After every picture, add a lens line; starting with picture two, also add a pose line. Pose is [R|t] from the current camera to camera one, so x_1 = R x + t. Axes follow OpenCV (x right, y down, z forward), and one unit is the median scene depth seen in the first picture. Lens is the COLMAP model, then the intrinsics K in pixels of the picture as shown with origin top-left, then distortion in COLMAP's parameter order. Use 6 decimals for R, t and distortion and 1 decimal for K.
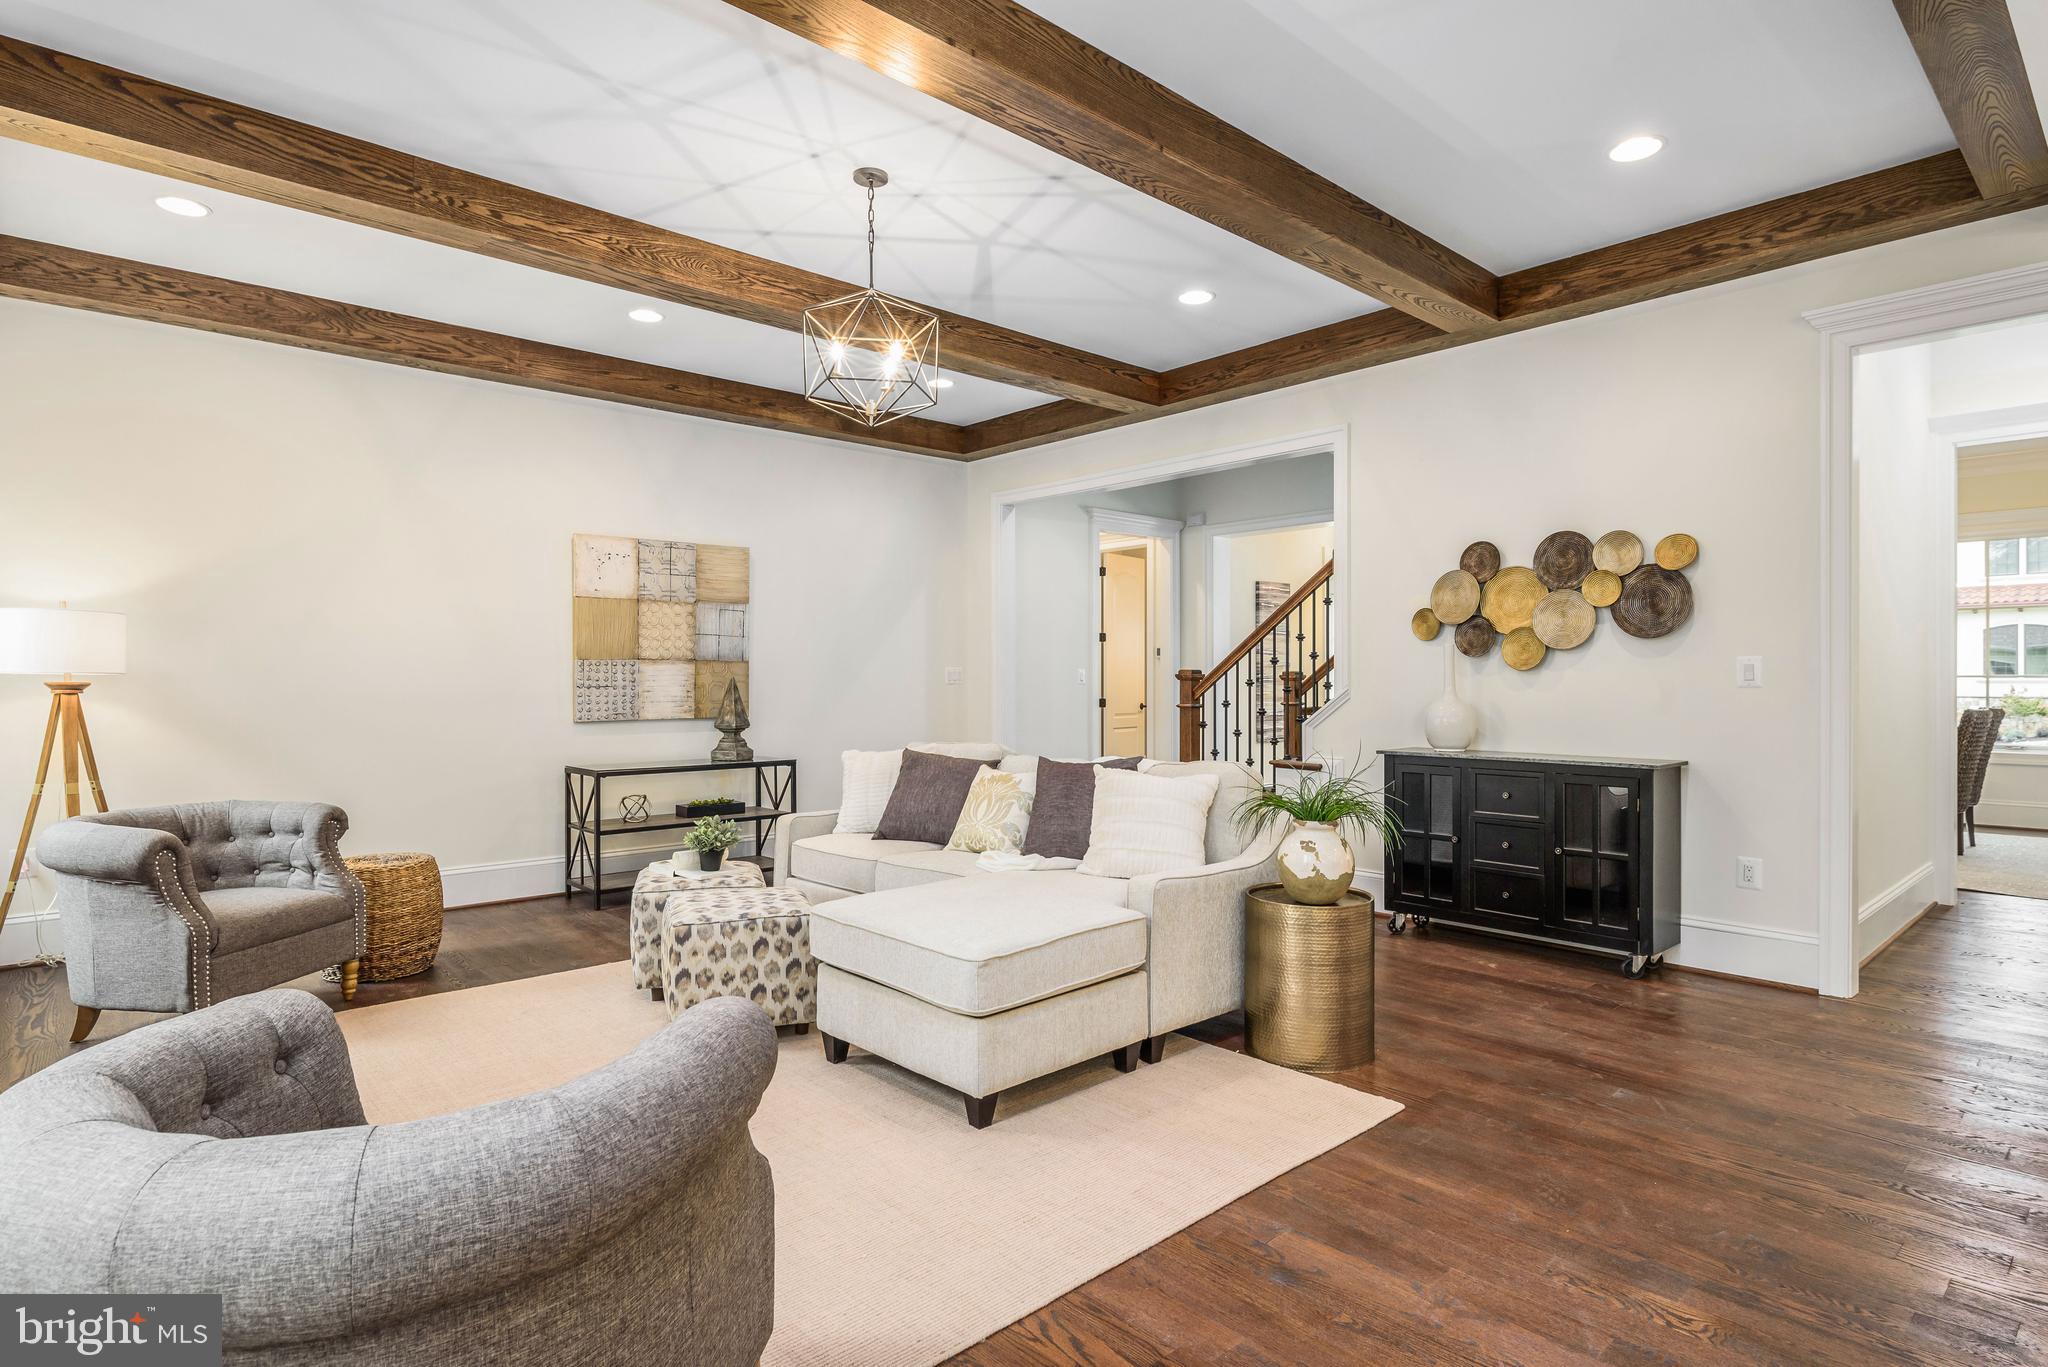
lens RADIAL K [[1080.5, 0, 1034.1], [0, 1080.5, 674.4], [0, 0, 1]] dist [0.001218, -0.003049]
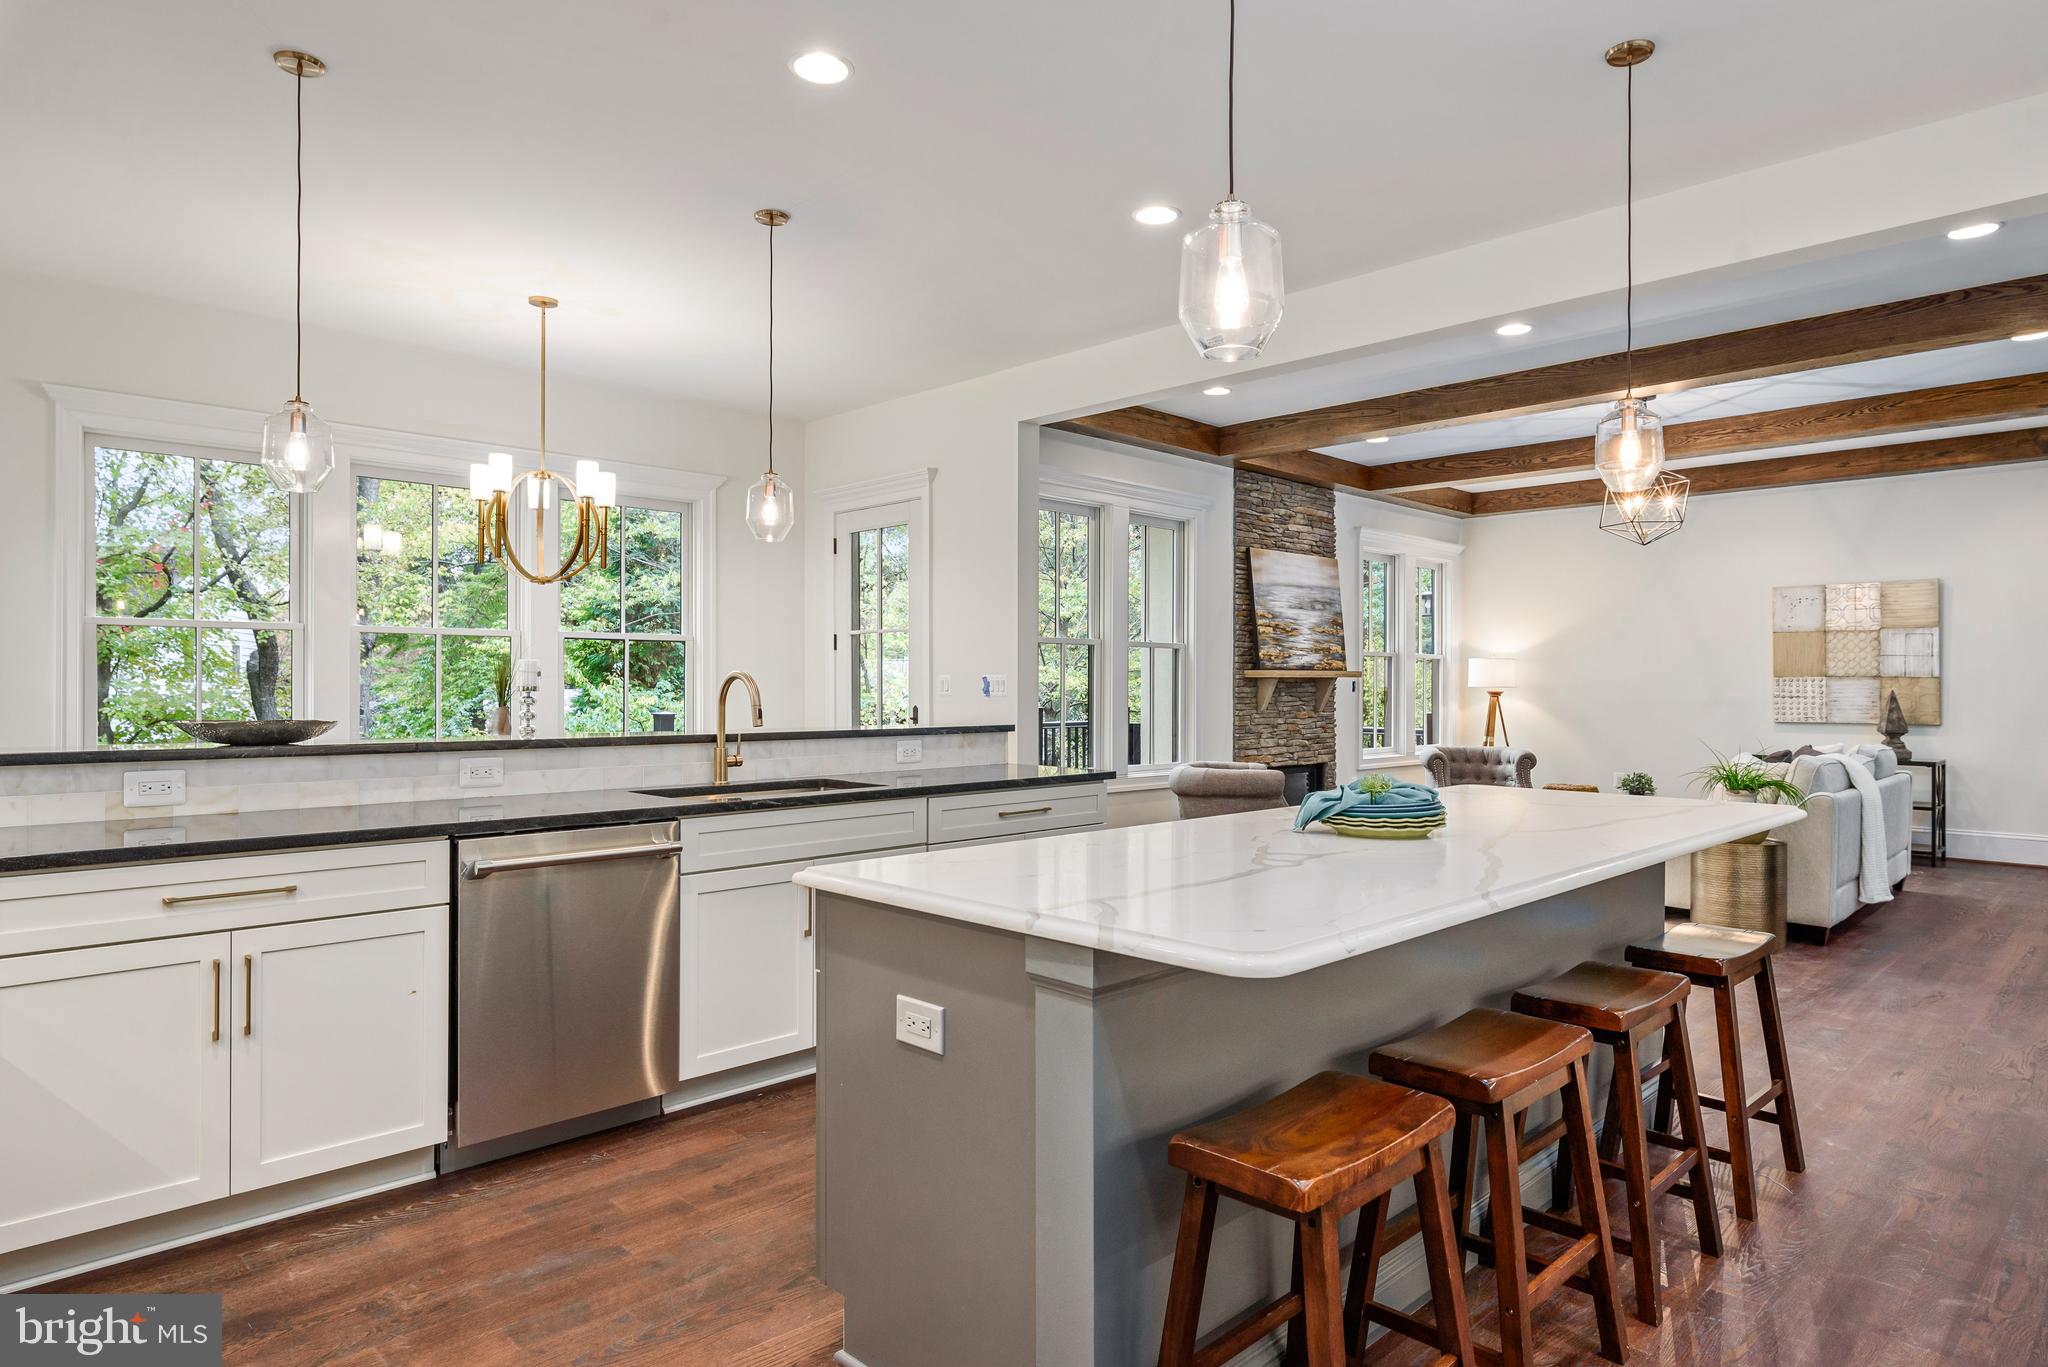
lens RADIAL K [[1174.3, 0, 1024.0], [0, 1174.3, 683.5], [0, 0, 1]] dist [-0.000969, -0.000982]
pose [[0.039796, 0.000177, -0.999208, 1.035428], [0.001815, 0.999998, 0.000249, -0.007668], [0.999206, -0.001823, 0.039796, -0.029770]]
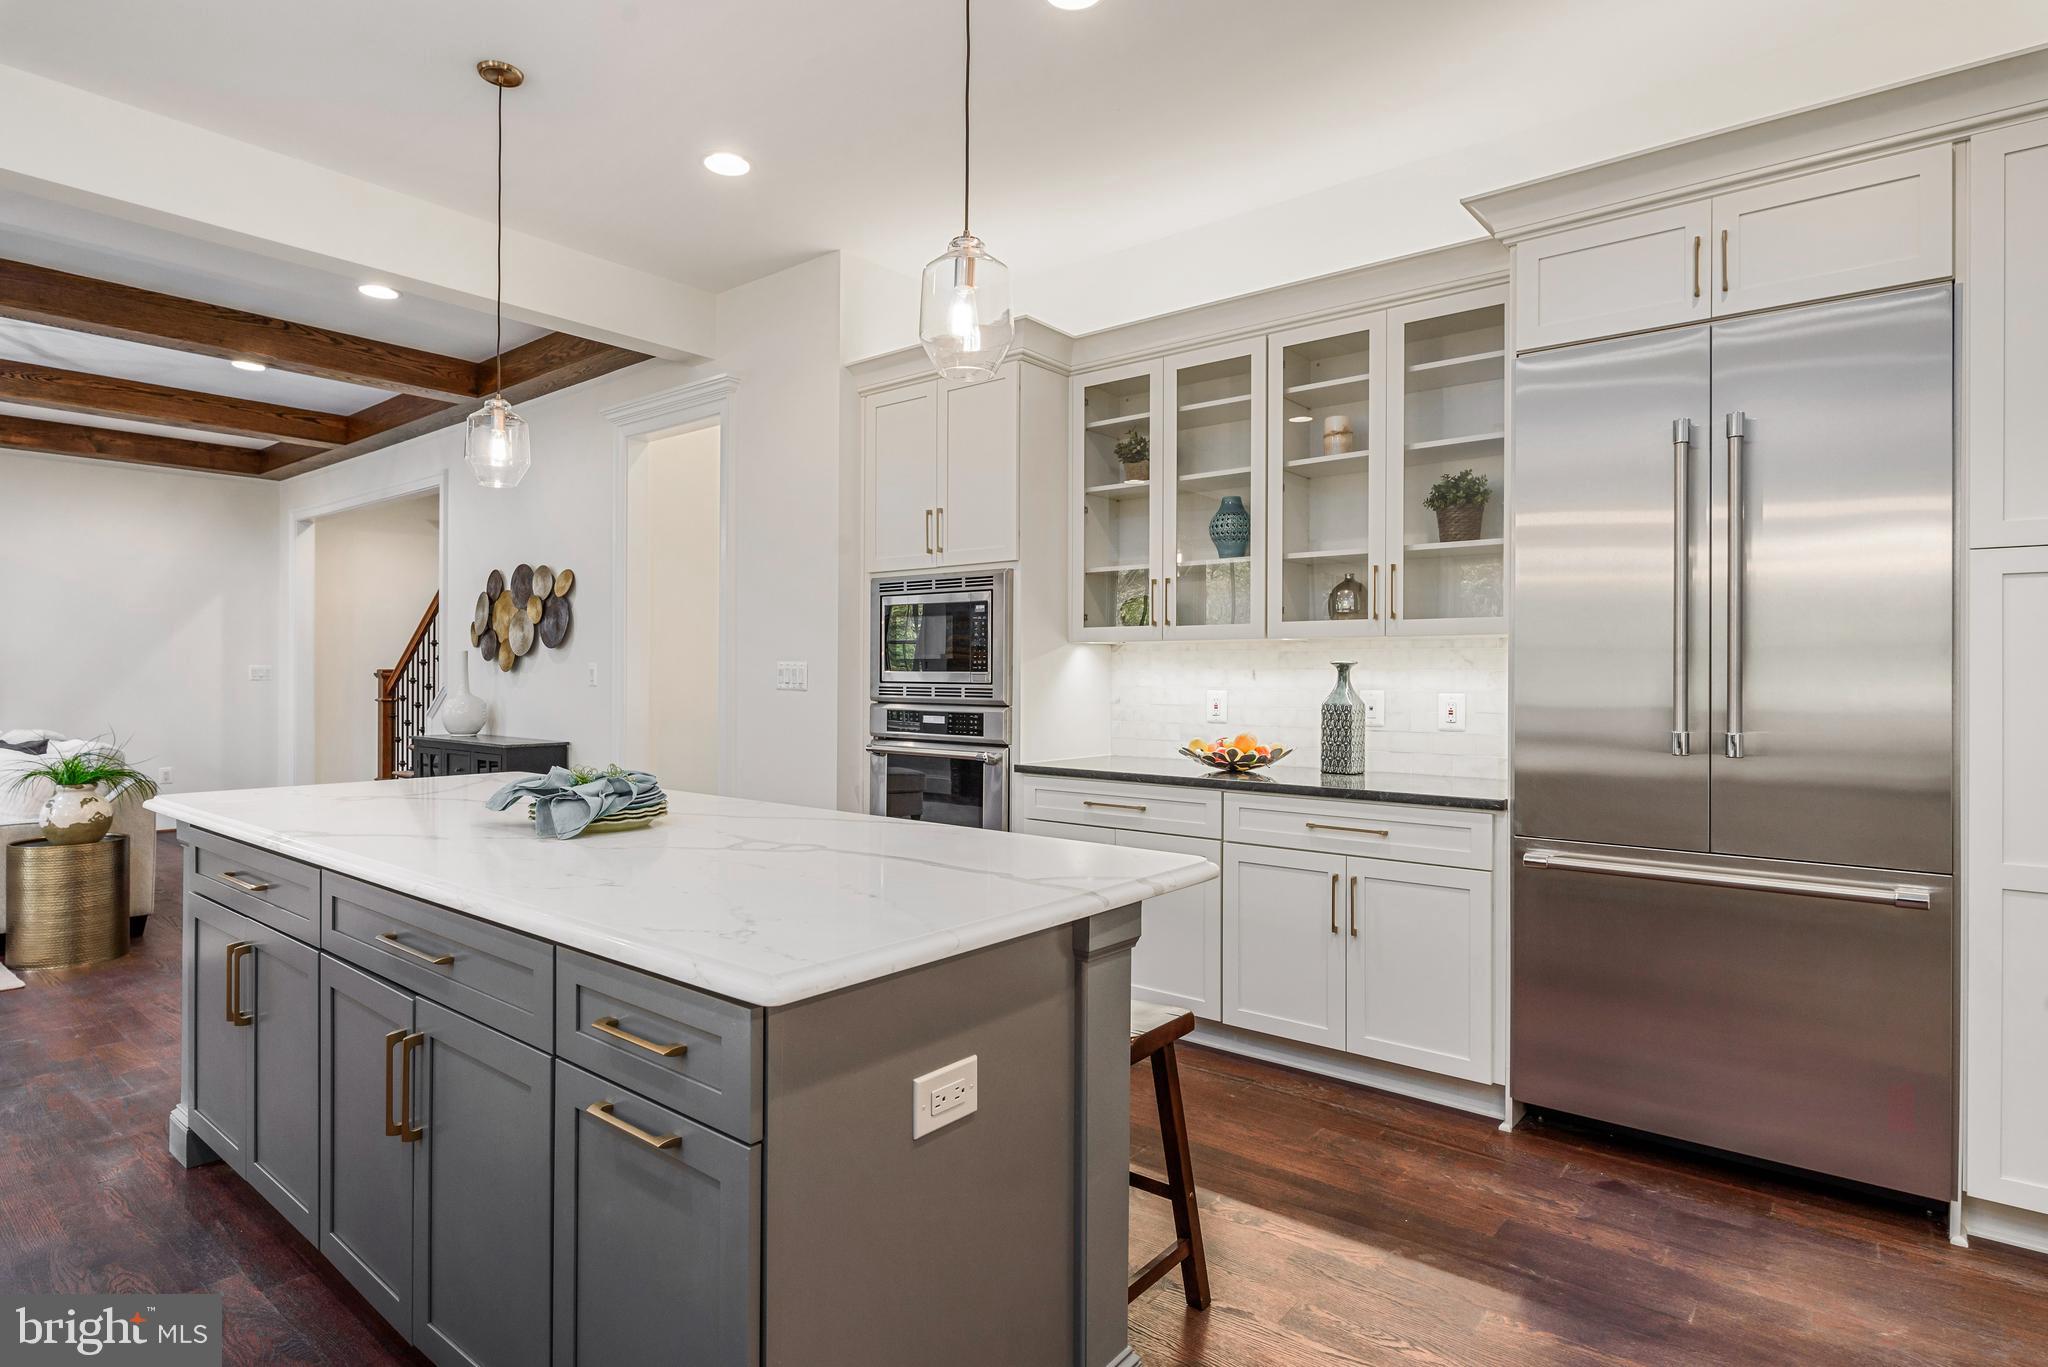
lens RADIAL K [[1080.5, 0, 1034.1], [0, 1080.5, 674.4], [0, 0, 1]] dist [0.001218, -0.003049]
pose [[0.988279, 0.004285, 0.152601, 0.693227], [-0.005261, 0.999968, 0.005988, -0.009359], [-0.152571, -0.006721, 0.988270, -0.285798]]
